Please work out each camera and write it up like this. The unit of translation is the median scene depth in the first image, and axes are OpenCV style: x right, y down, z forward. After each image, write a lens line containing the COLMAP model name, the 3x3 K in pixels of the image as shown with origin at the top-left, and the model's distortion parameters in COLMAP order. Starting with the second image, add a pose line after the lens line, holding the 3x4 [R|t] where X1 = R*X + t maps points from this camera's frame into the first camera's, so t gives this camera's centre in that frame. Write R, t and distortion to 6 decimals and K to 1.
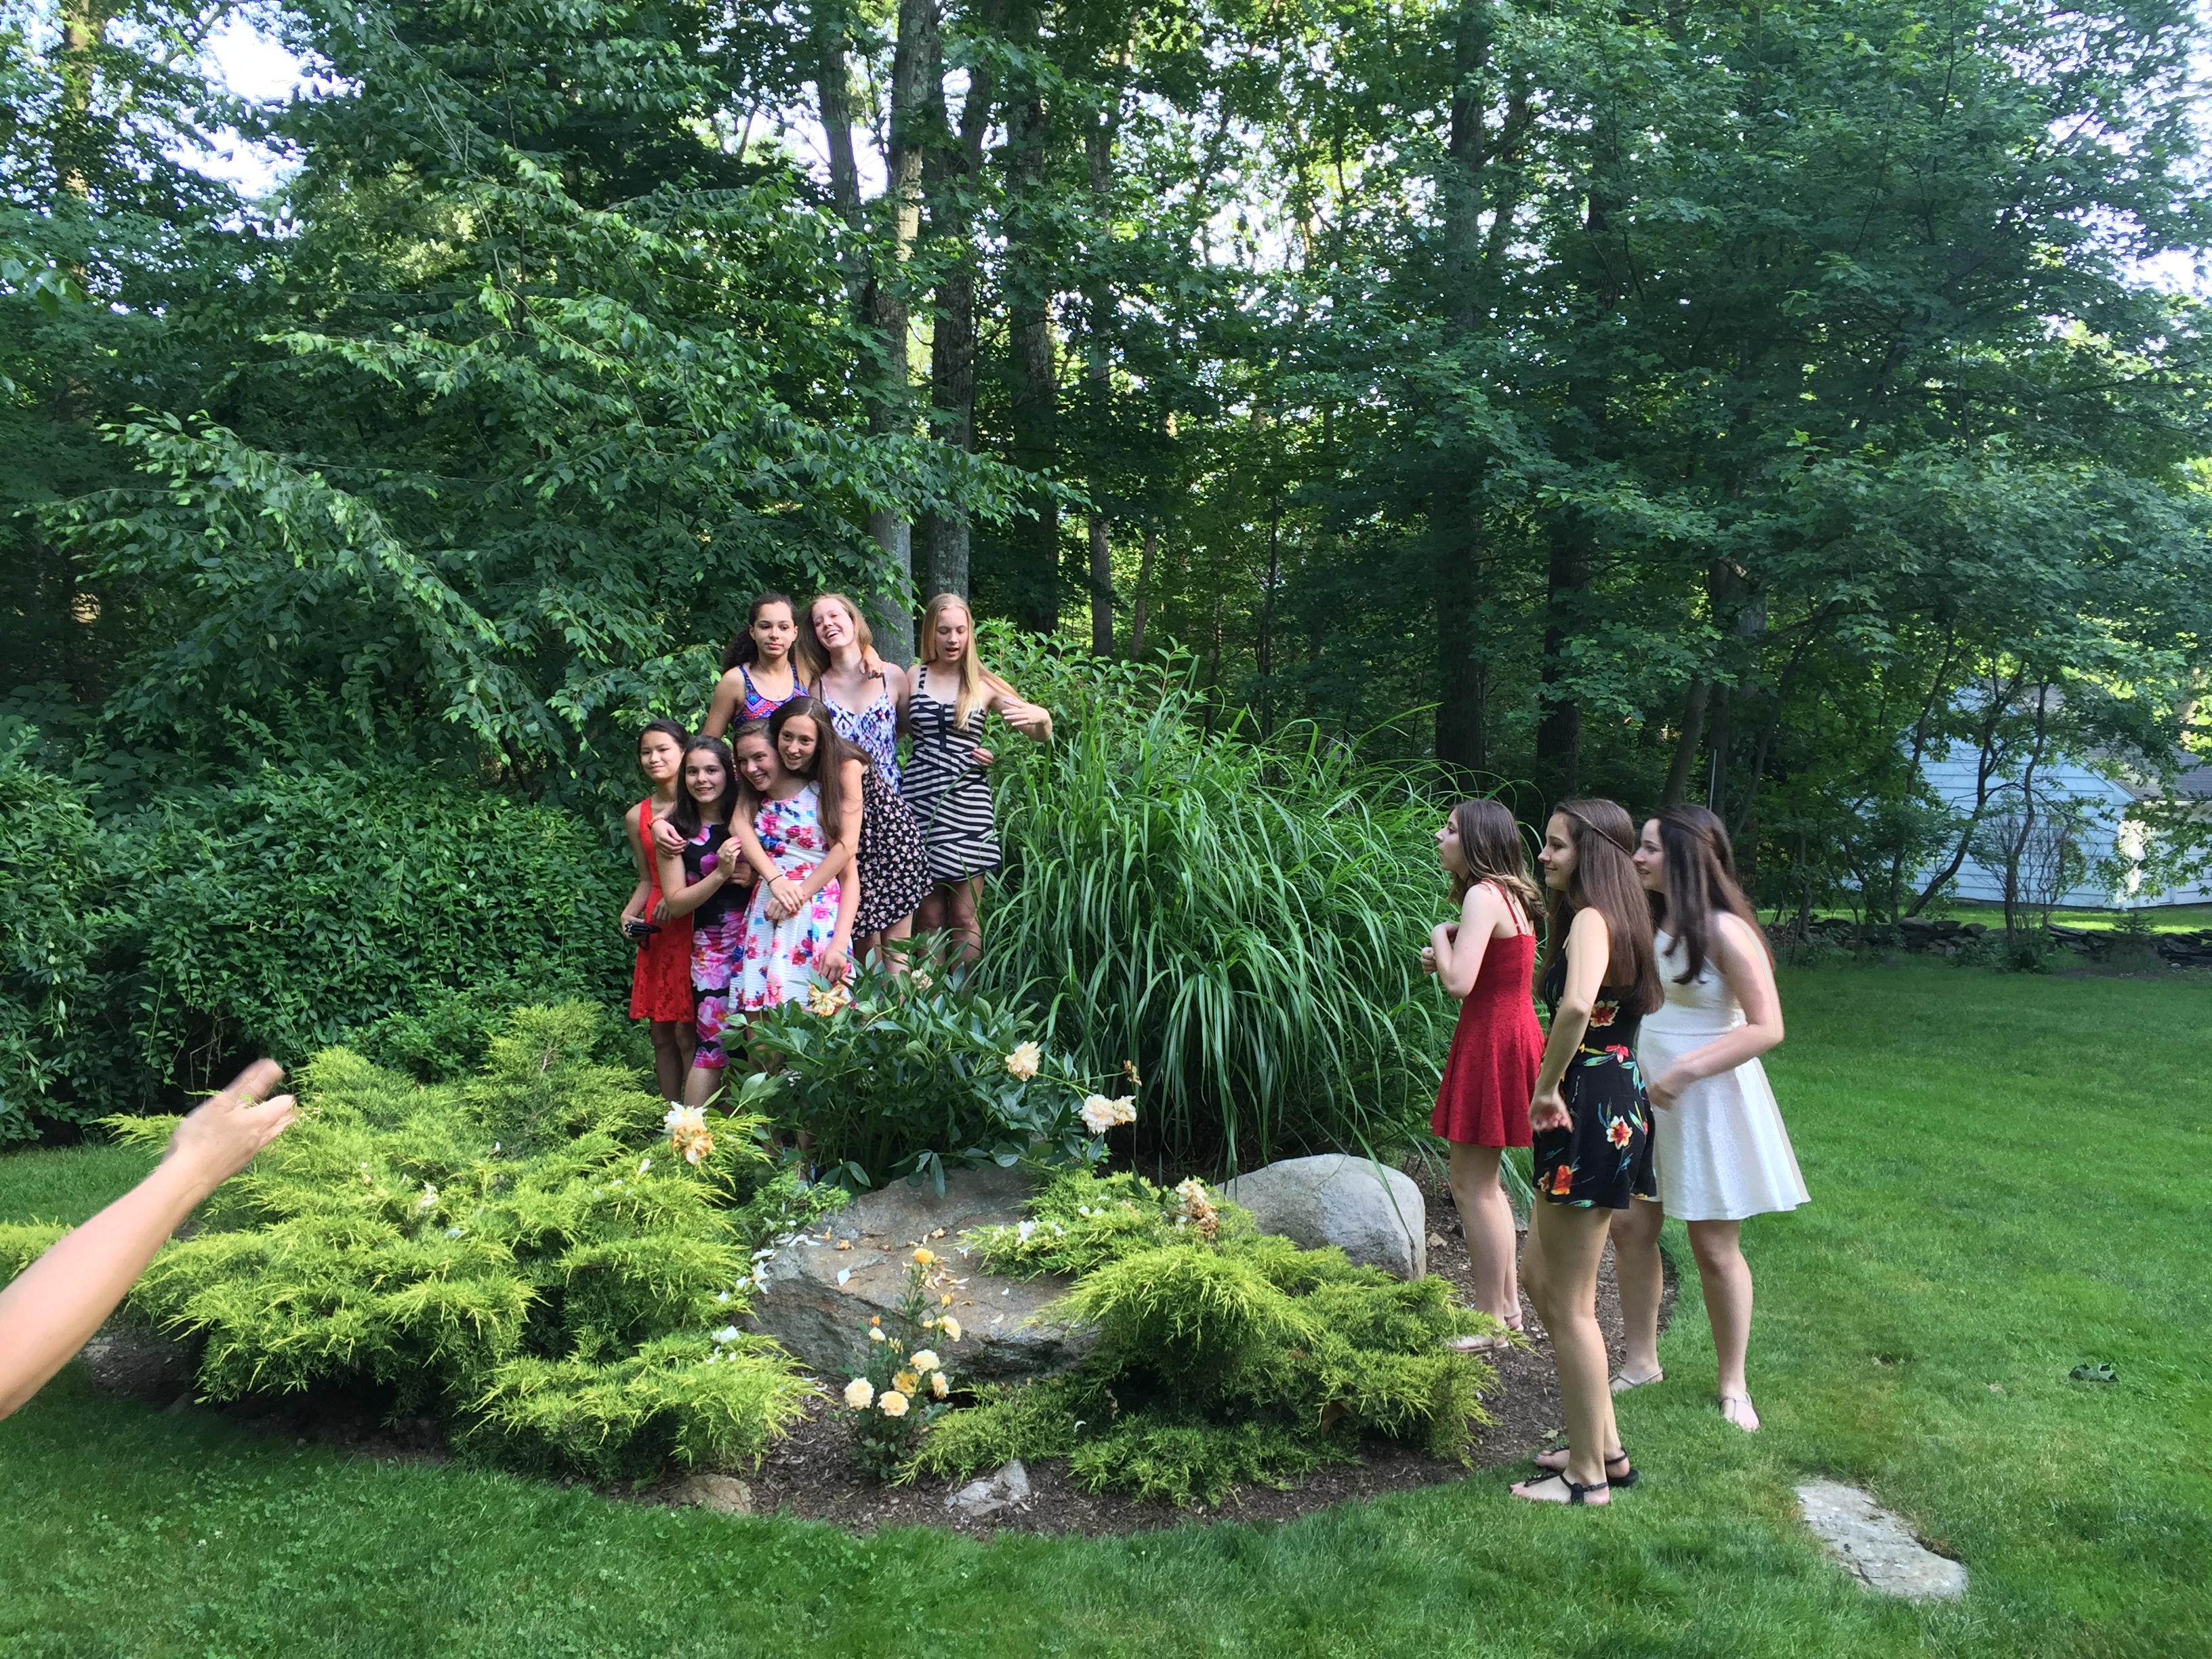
lens RADIAL K [[1907.1, 0, 1106.0], [0, 1907.1, 829.5], [0, 0, 1]] dist [0.111519, -0.153854]
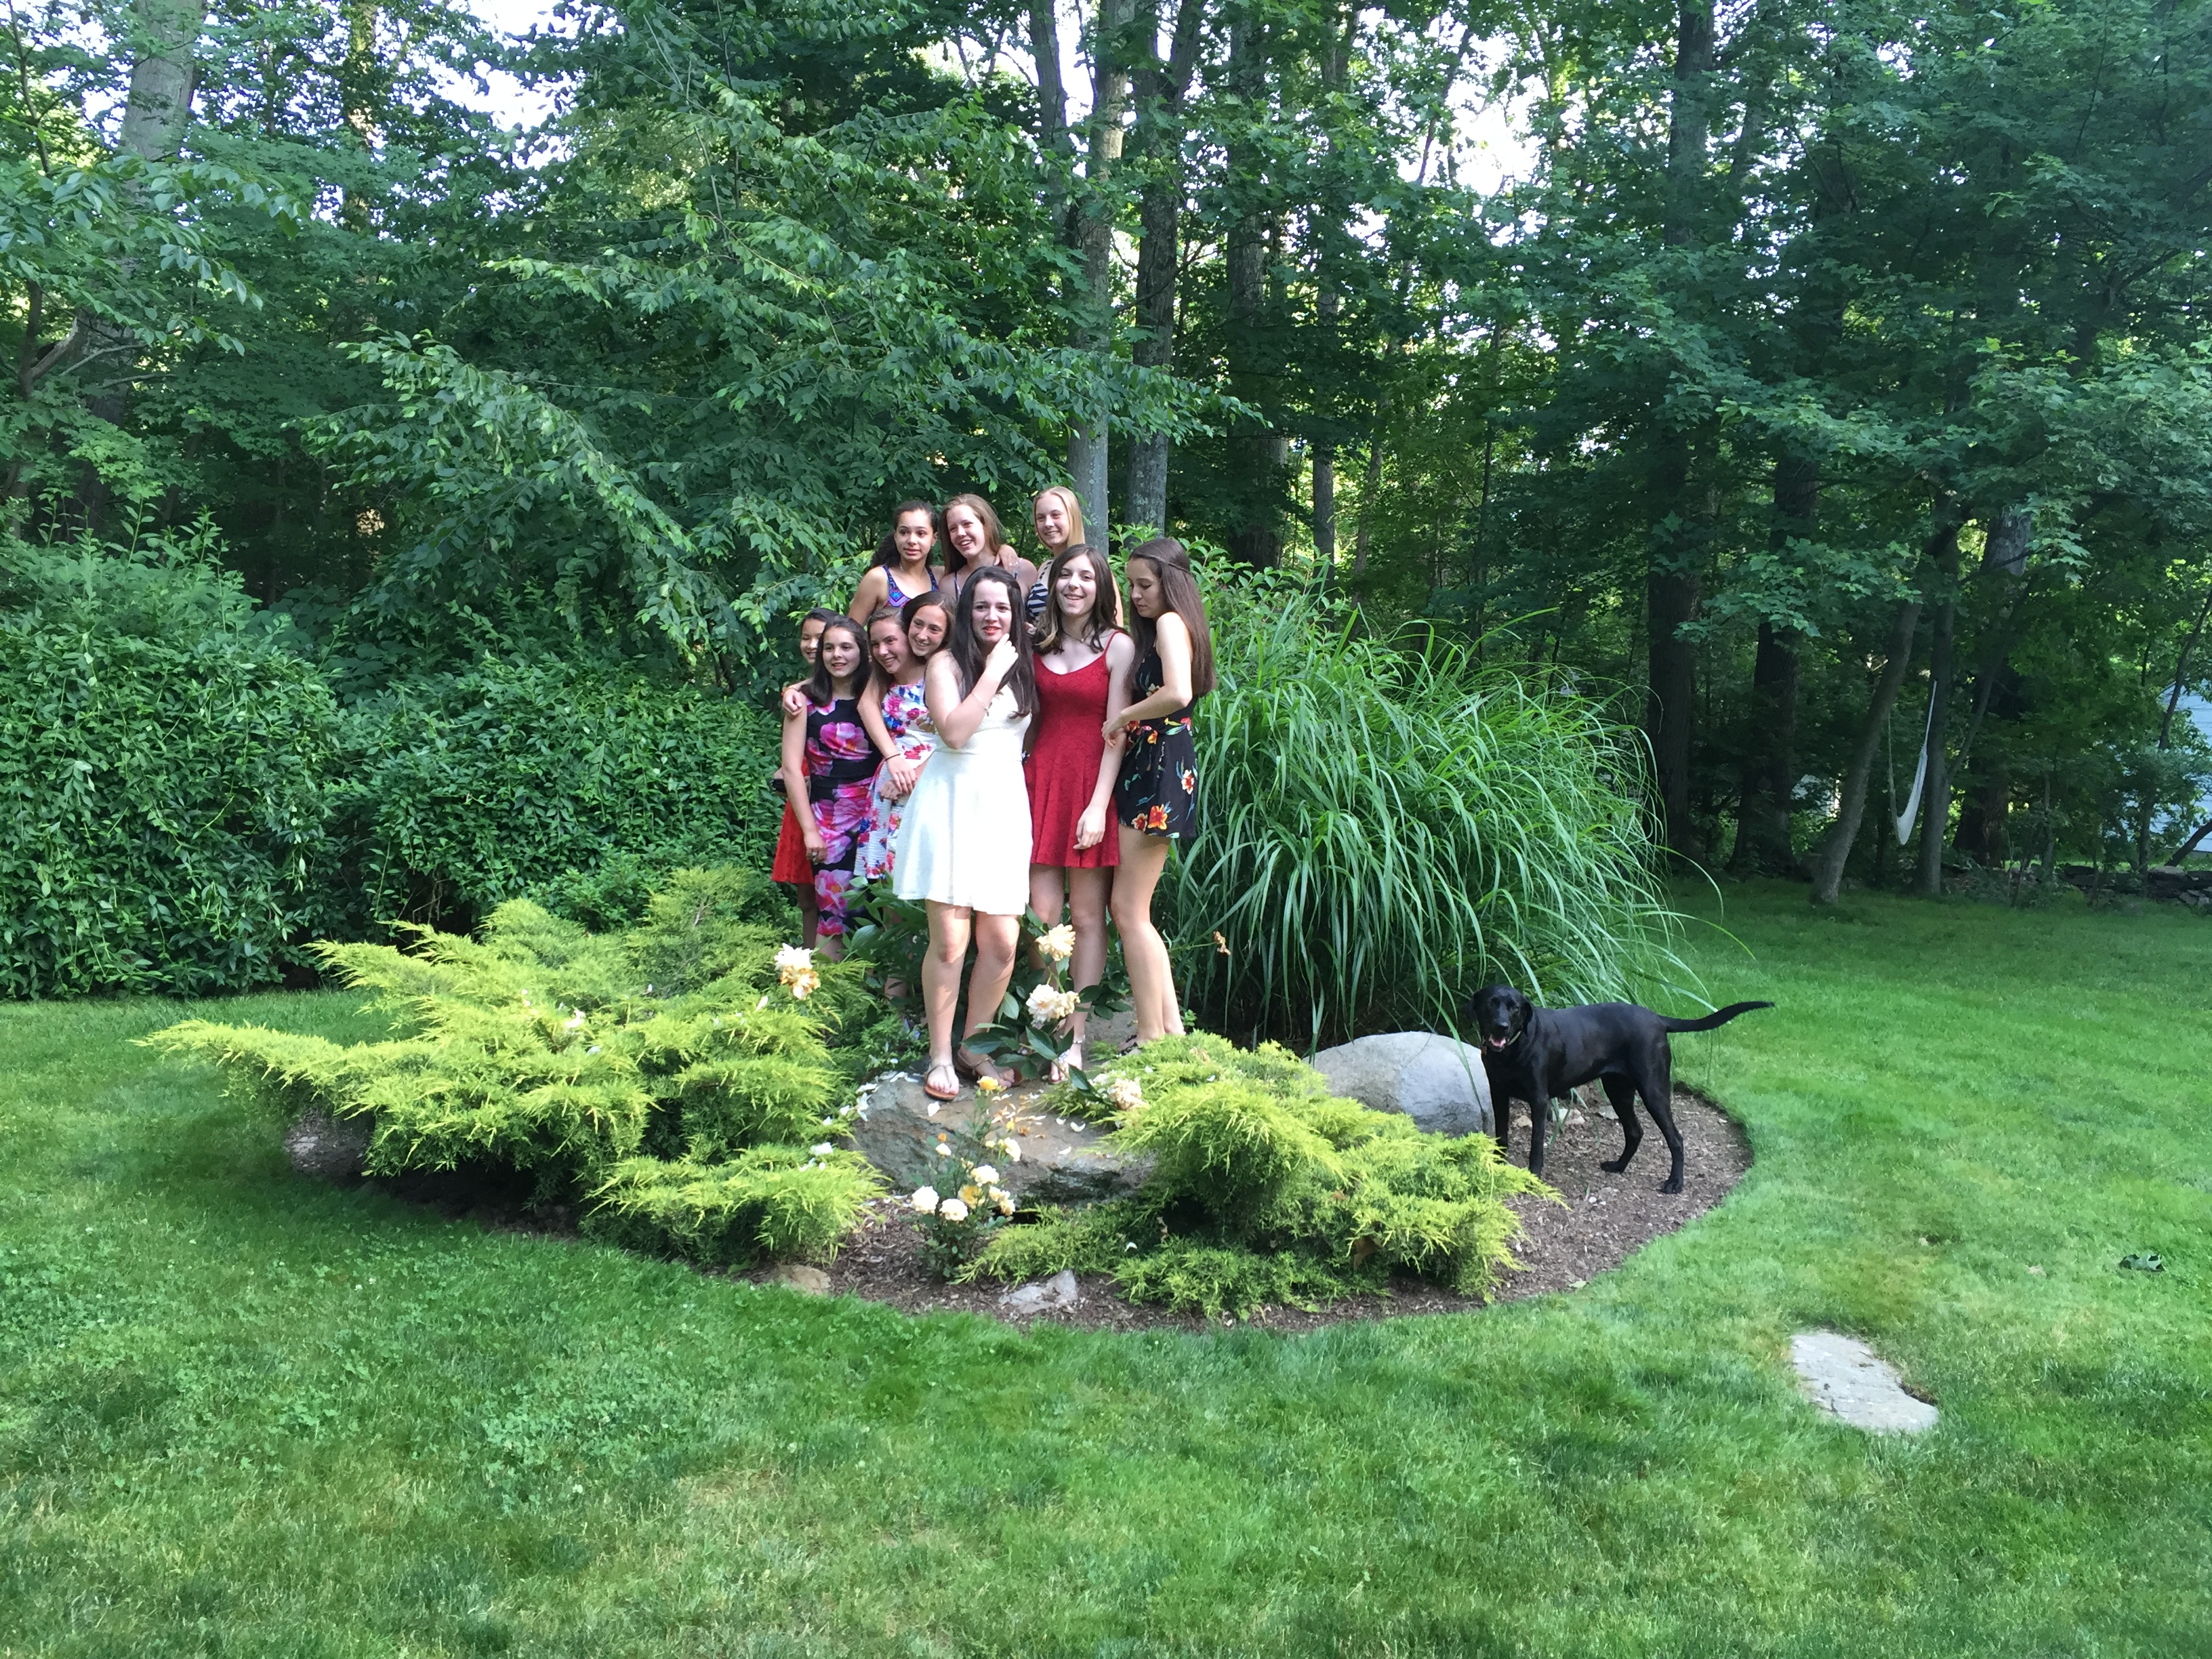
lens RADIAL K [[1907.1, 0, 1106.0], [0, 1907.1, 829.5], [0, 0, 1]] dist [0.111519, -0.153854]
pose [[0.991718, 0.028970, -0.125122, 0.077798], [-0.024709, 0.999065, 0.035473, 0.026095], [0.126033, -0.032087, 0.991507, -0.058309]]
